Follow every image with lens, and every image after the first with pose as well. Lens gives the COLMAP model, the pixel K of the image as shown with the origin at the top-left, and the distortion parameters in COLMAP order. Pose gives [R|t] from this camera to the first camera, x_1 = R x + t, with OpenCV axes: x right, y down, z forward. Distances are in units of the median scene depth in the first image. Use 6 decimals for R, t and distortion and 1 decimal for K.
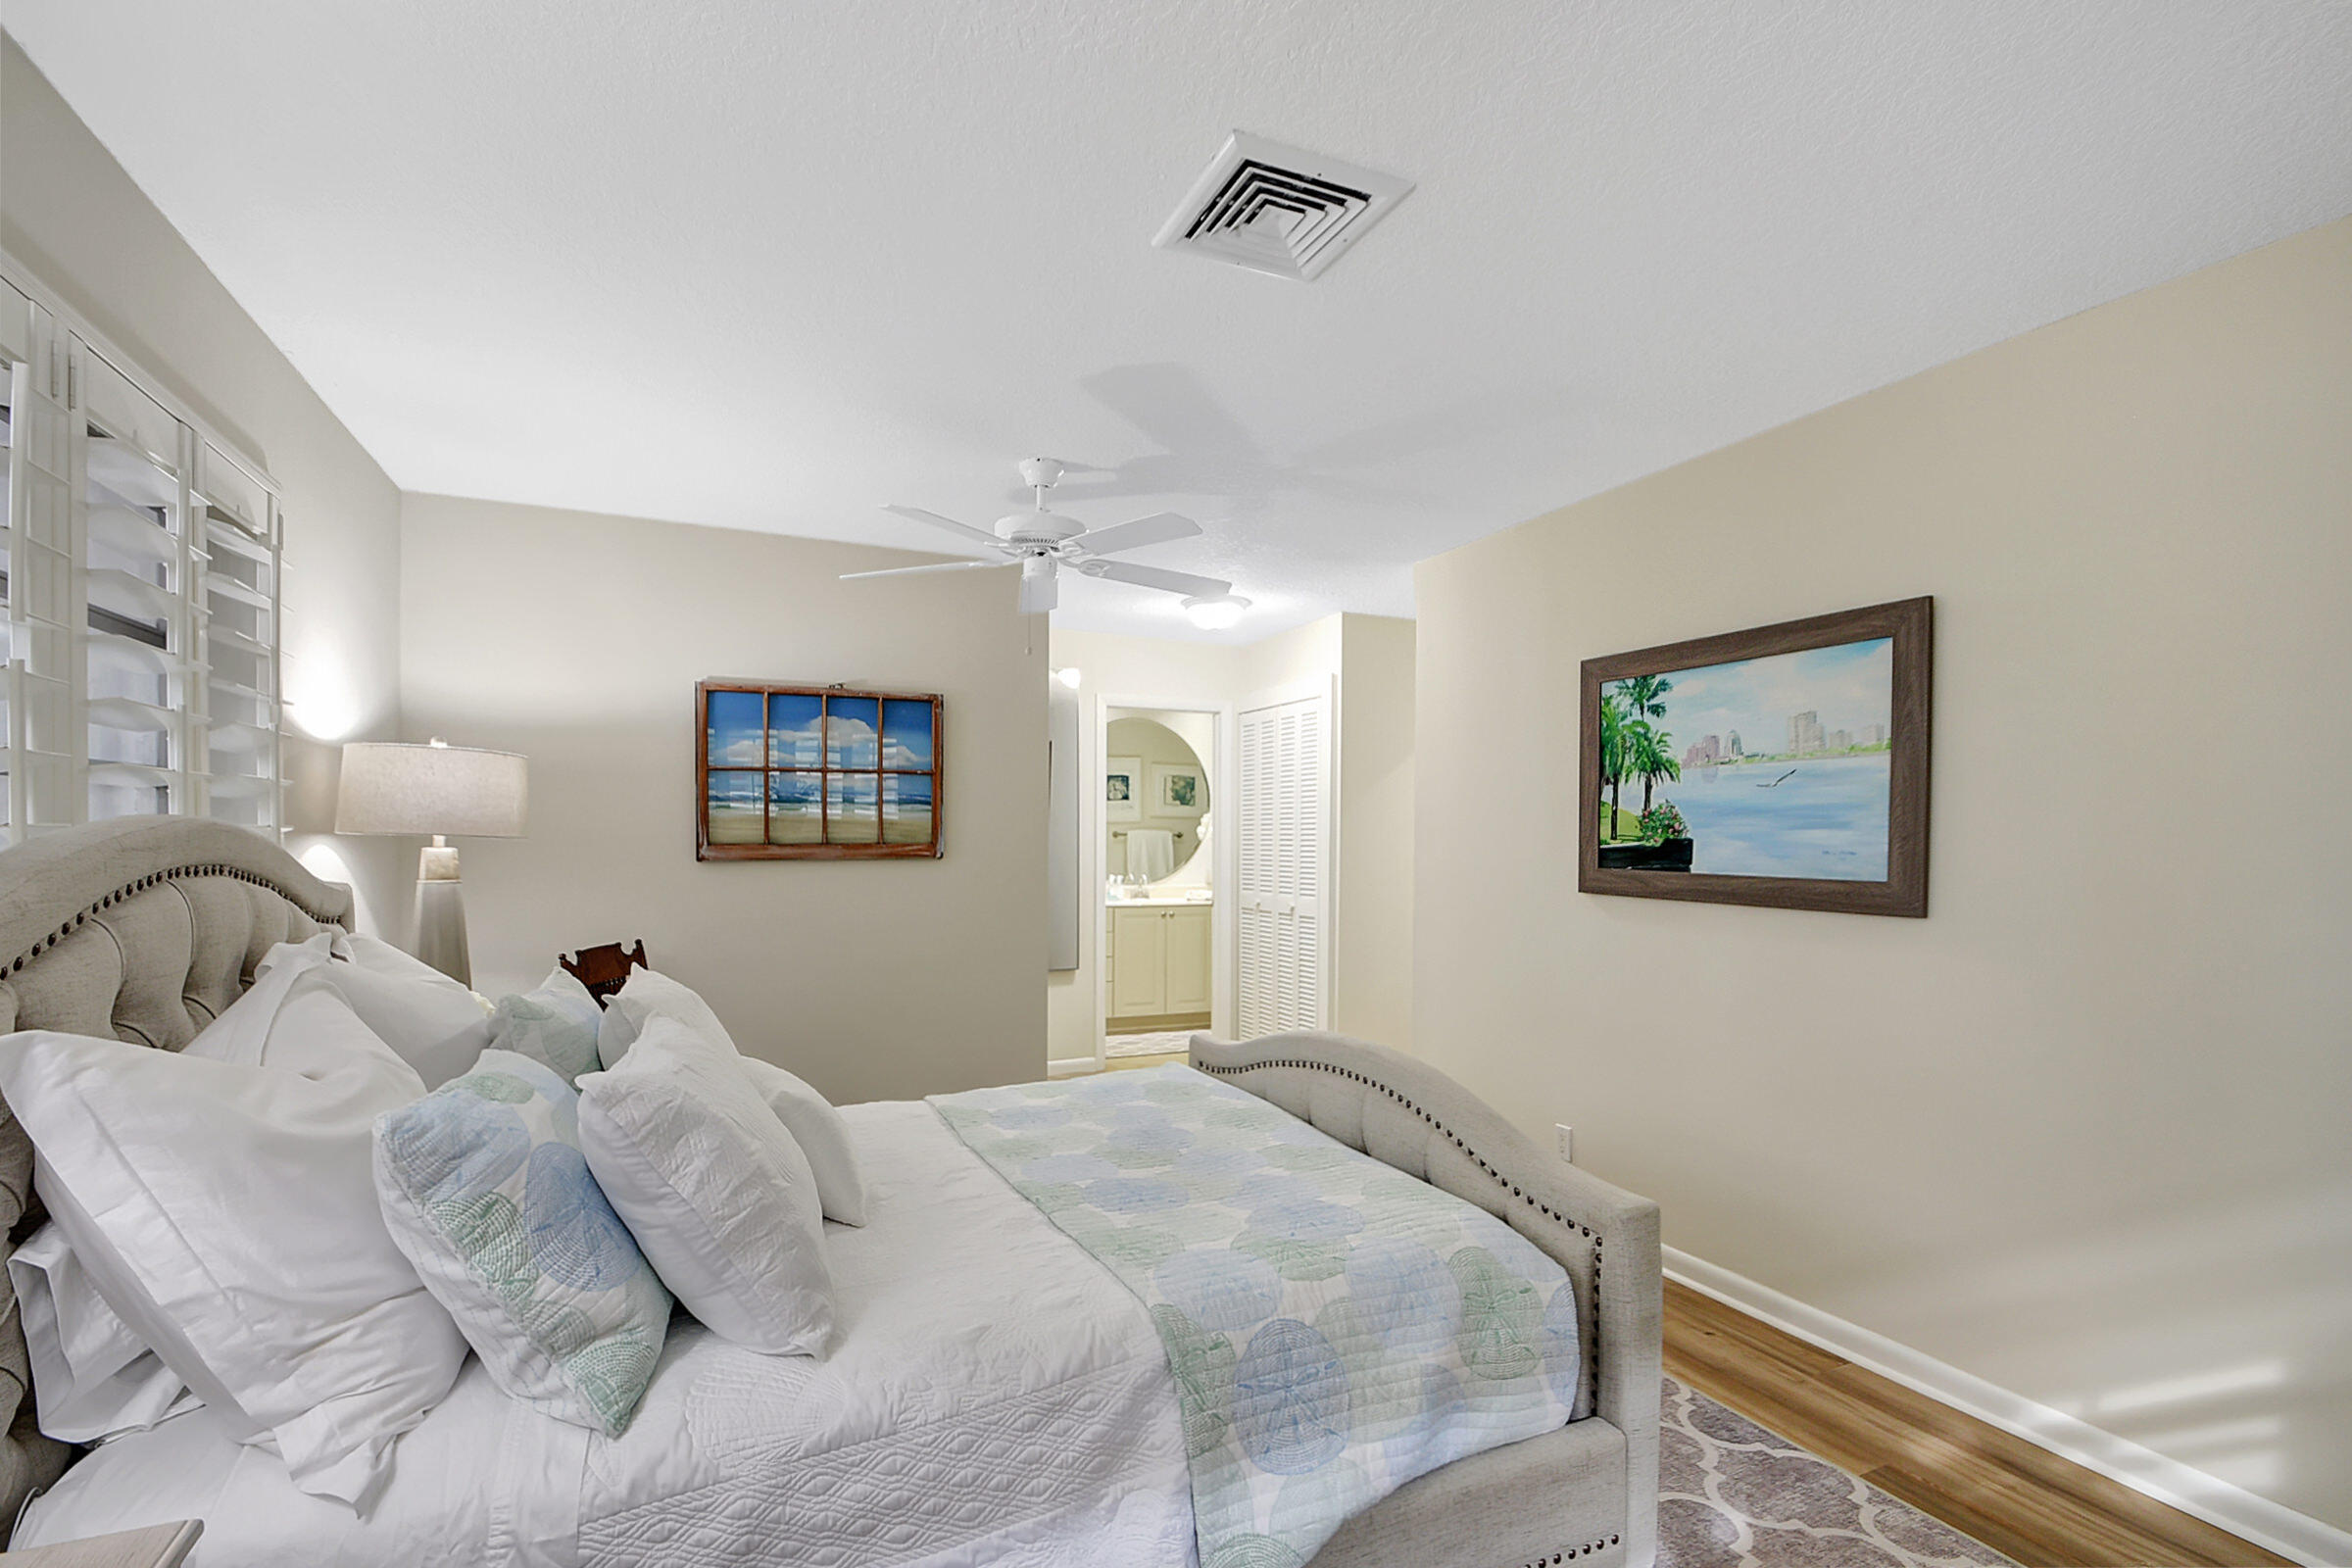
lens RADIAL K [[1075.7, 0, 1174.2], [0, 1075.7, 834.4], [0, 0, 1]] dist [0.011119, -0.014823]
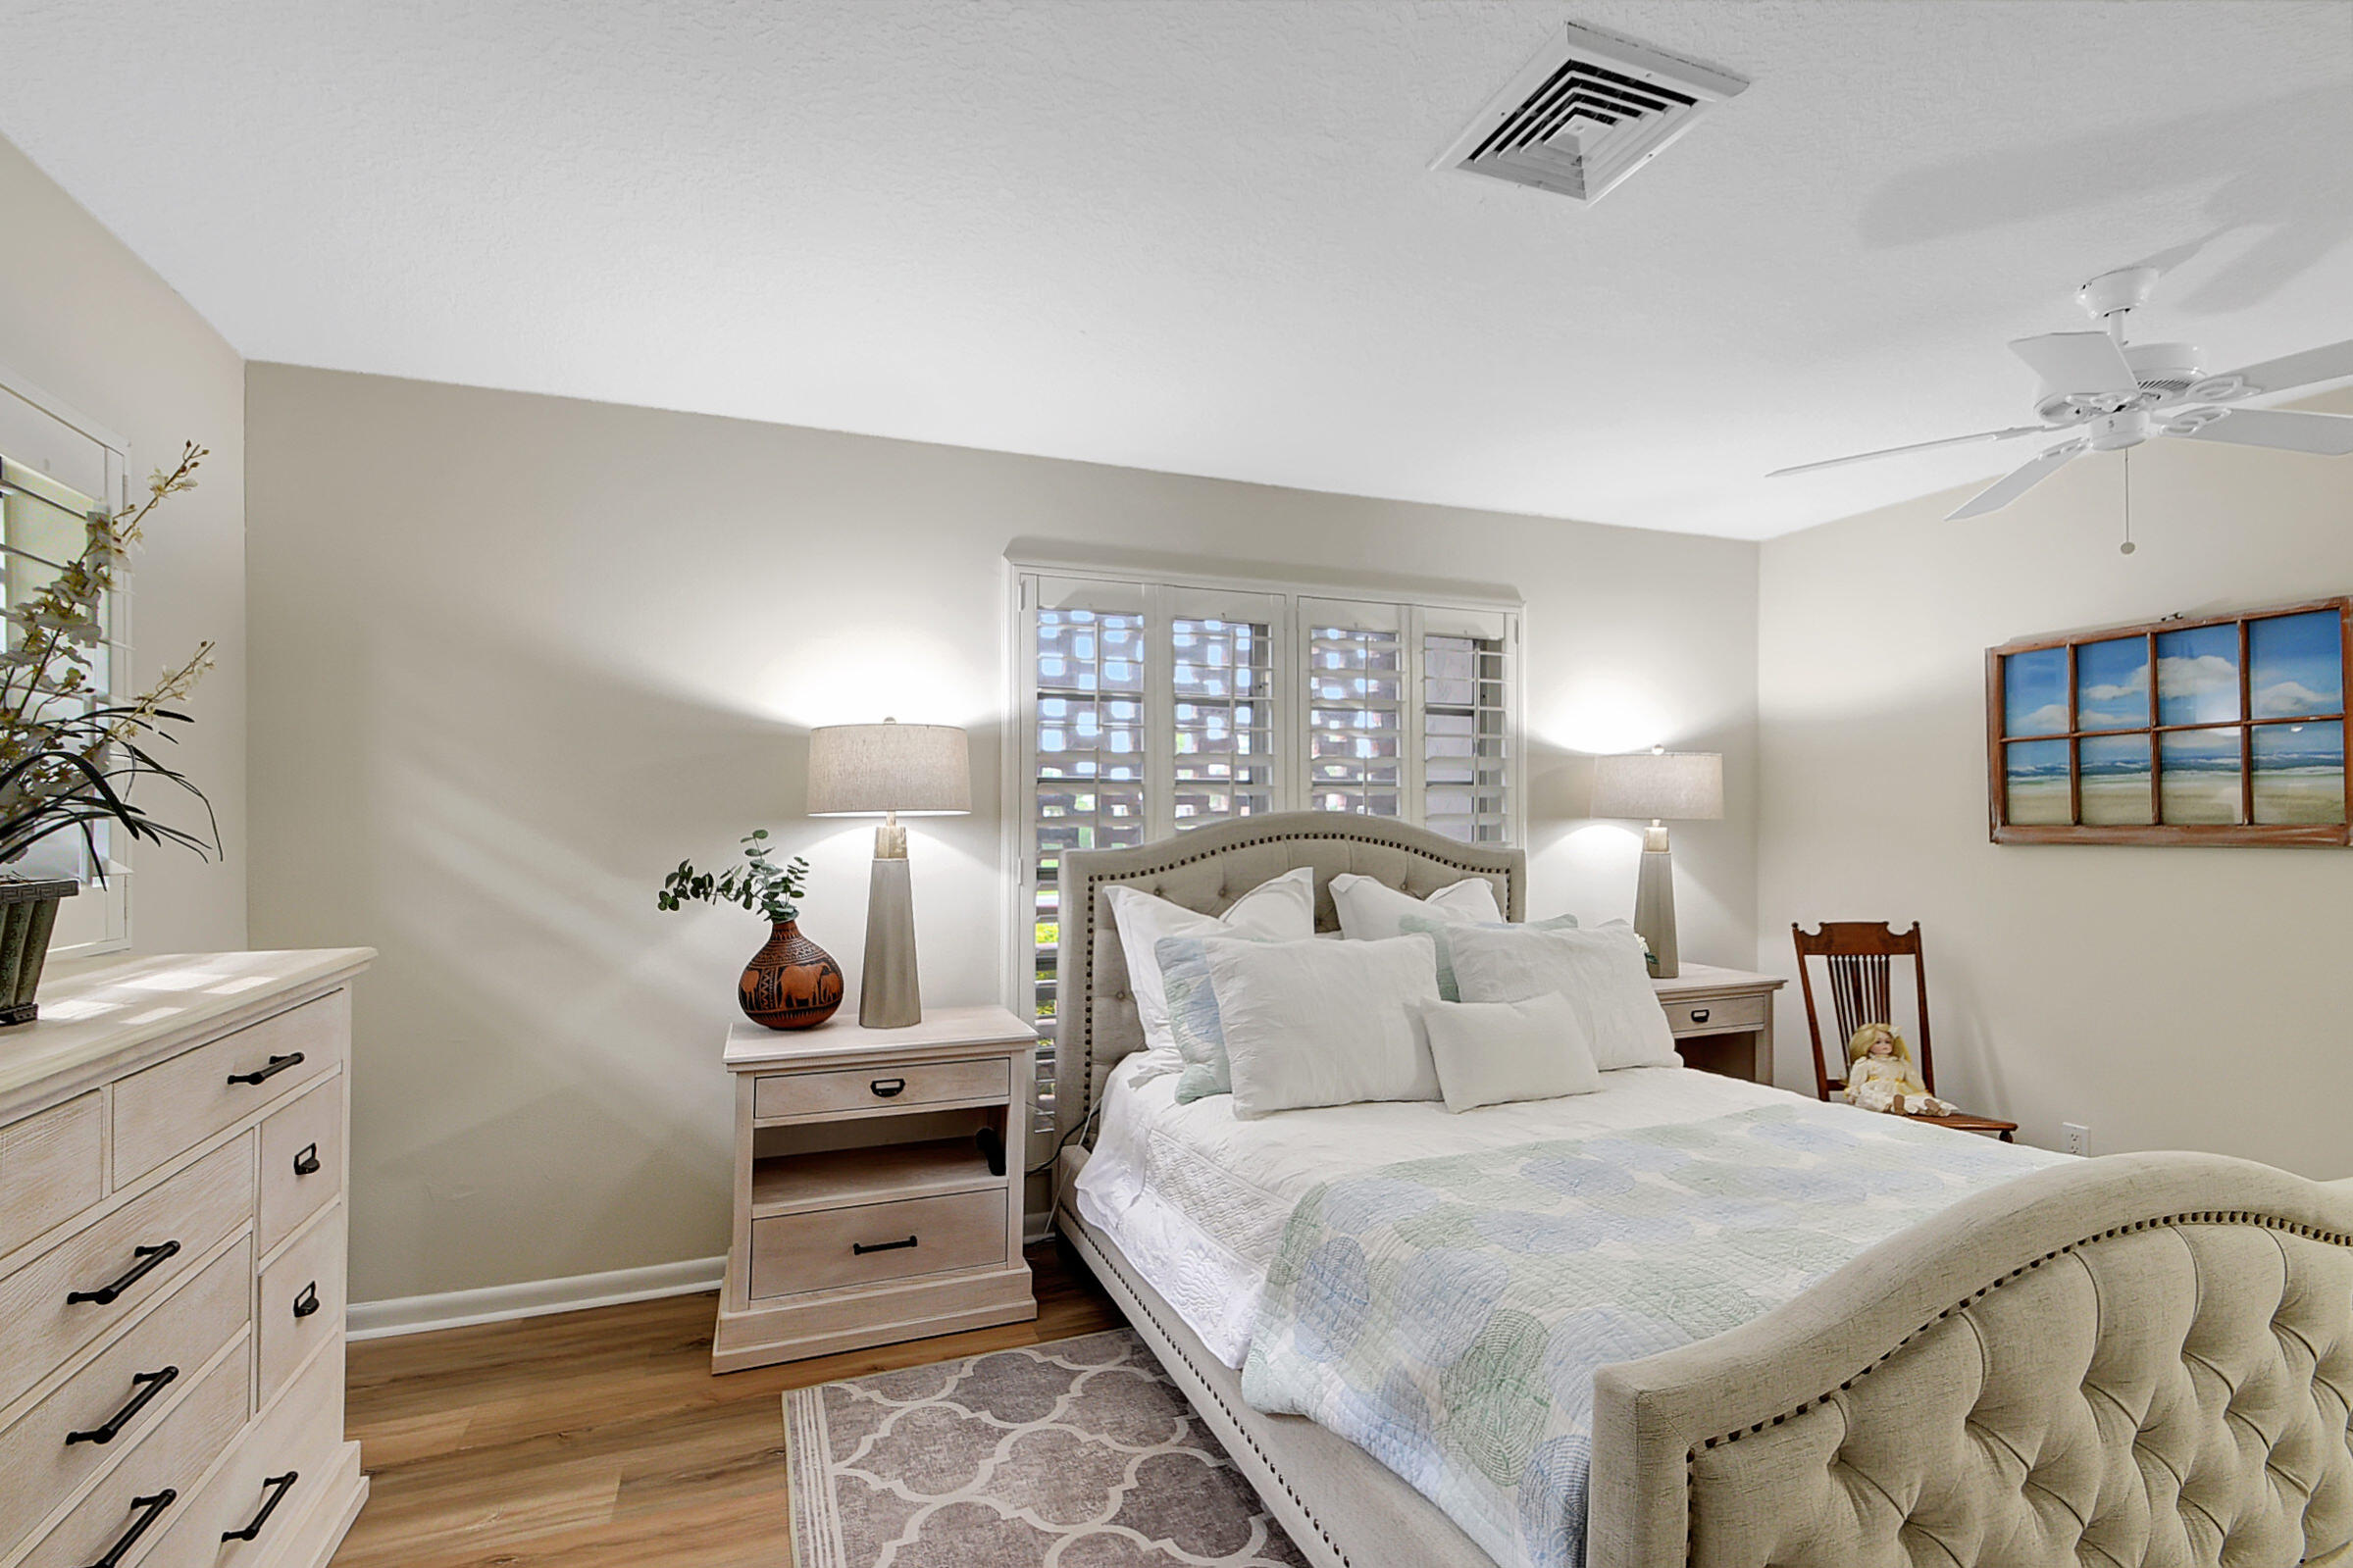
lens RADIAL K [[1128.5, 0, 1215.0], [0, 1128.5, 804.7], [0, 0, 1]] dist [0.024198, -0.000167]
pose [[-0.044909, -0.016528, -0.998854, 0.553472], [0.005559, 0.999844, -0.016794, 0.004472], [0.998976, -0.006306, -0.044810, 0.386299]]
